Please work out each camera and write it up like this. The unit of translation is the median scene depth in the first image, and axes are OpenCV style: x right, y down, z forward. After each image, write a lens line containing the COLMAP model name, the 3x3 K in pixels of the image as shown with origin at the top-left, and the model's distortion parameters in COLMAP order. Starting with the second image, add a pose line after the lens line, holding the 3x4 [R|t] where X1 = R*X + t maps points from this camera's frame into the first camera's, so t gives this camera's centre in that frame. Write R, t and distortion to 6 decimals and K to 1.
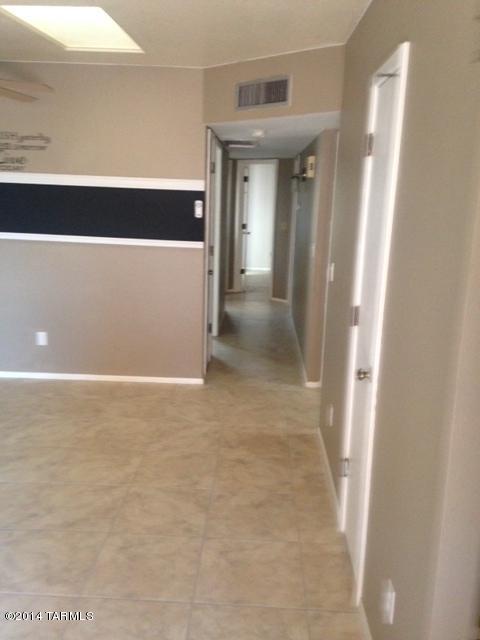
lens RADIAL K [[594.4, 0, 232.8], [0, 594.4, 317.5], [0, 0, 1]] dist [0.188400, -0.234845]
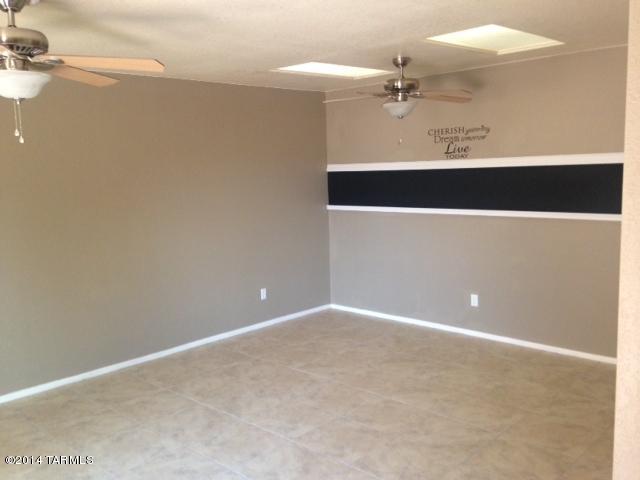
lens RADIAL K [[594.4, 0, 320.0], [0, 594.4, 240.0], [0, 0, 1]] dist [0.188400, -0.234845]
pose [[0.758696, 0.030983, -0.650707, 0.258296], [-0.092683, 0.993841, -0.060743, 0.022945], [0.644817, 0.106395, 0.756895, -0.078008]]
